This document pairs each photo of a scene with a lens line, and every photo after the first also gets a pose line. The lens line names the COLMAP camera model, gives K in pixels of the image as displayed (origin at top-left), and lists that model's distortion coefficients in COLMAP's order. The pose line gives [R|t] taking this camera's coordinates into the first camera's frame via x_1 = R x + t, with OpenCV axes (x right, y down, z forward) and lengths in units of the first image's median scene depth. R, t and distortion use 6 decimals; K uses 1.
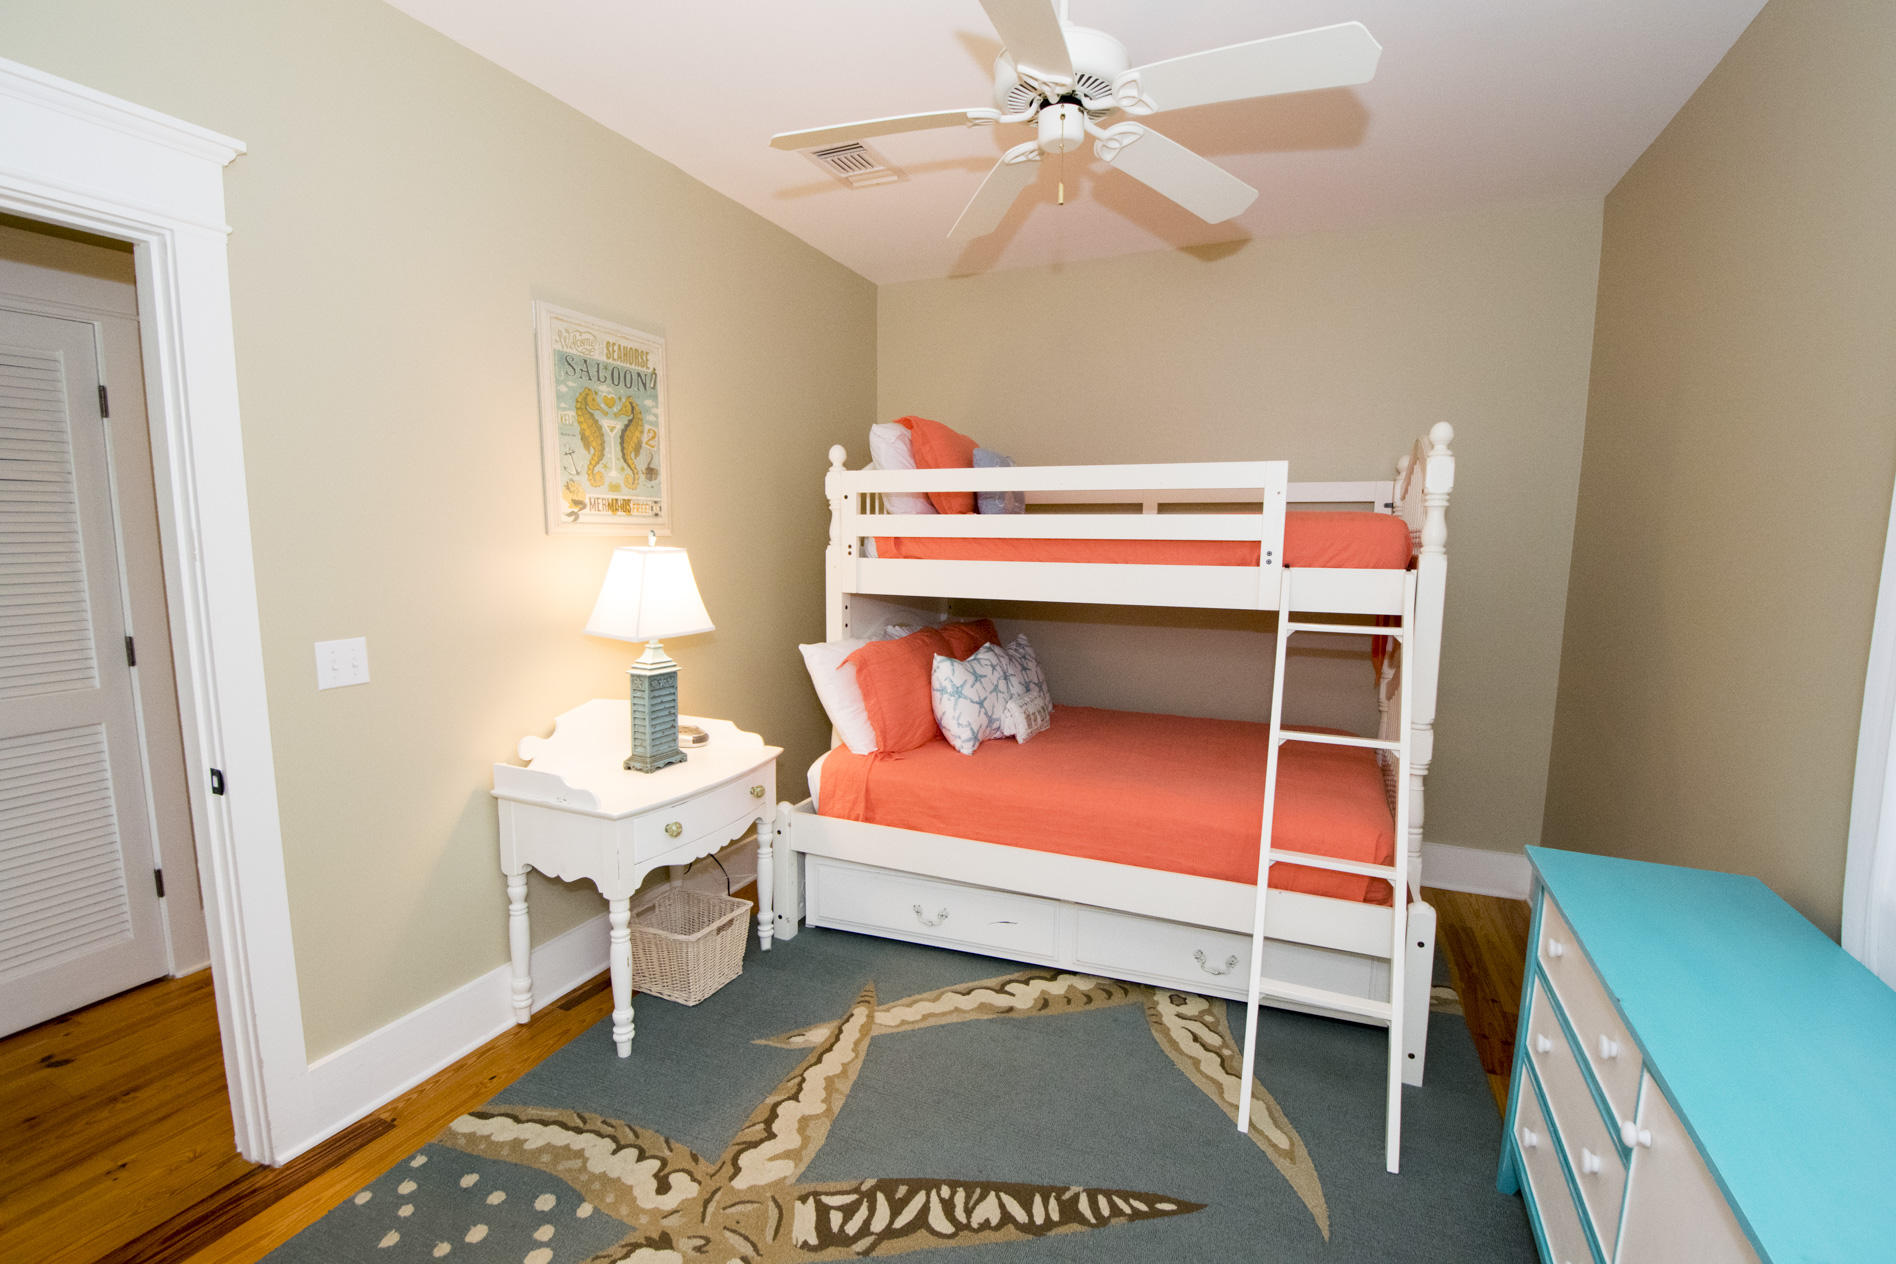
lens RADIAL K [[857.0, 0, 927.0], [0, 857.0, 659.2], [0, 0, 1]] dist [0.003259, -0.019355]
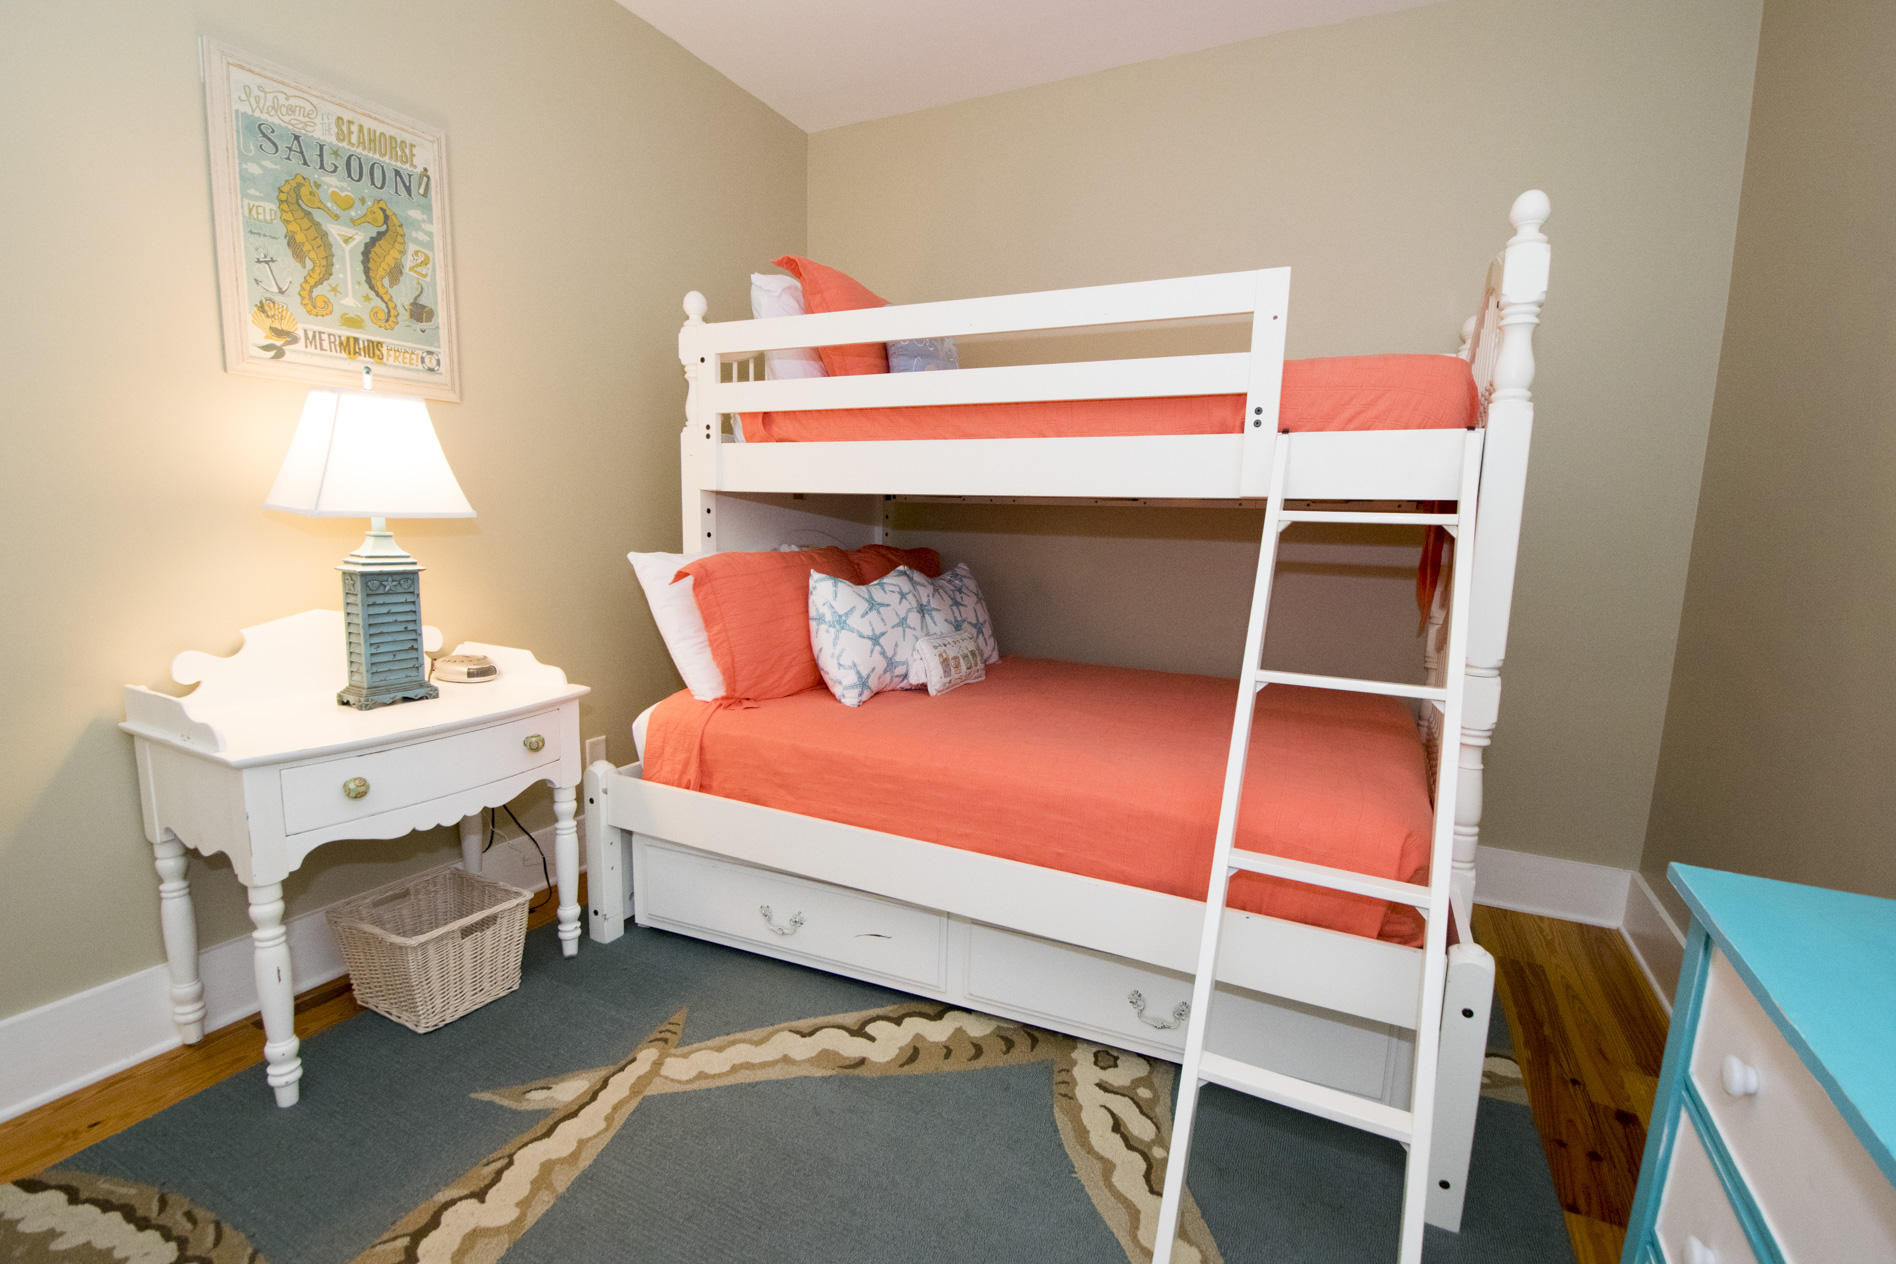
lens RADIAL K [[857.0, 0, 927.0], [0, 857.0, 659.2], [0, 0, 1]] dist [0.003259, -0.019355]
pose [[0.998149, 0.025876, -0.055036, 0.181023], [-0.024747, 0.999471, 0.021107, 0.063056], [0.055553, -0.019706, 0.998261, 0.309807]]
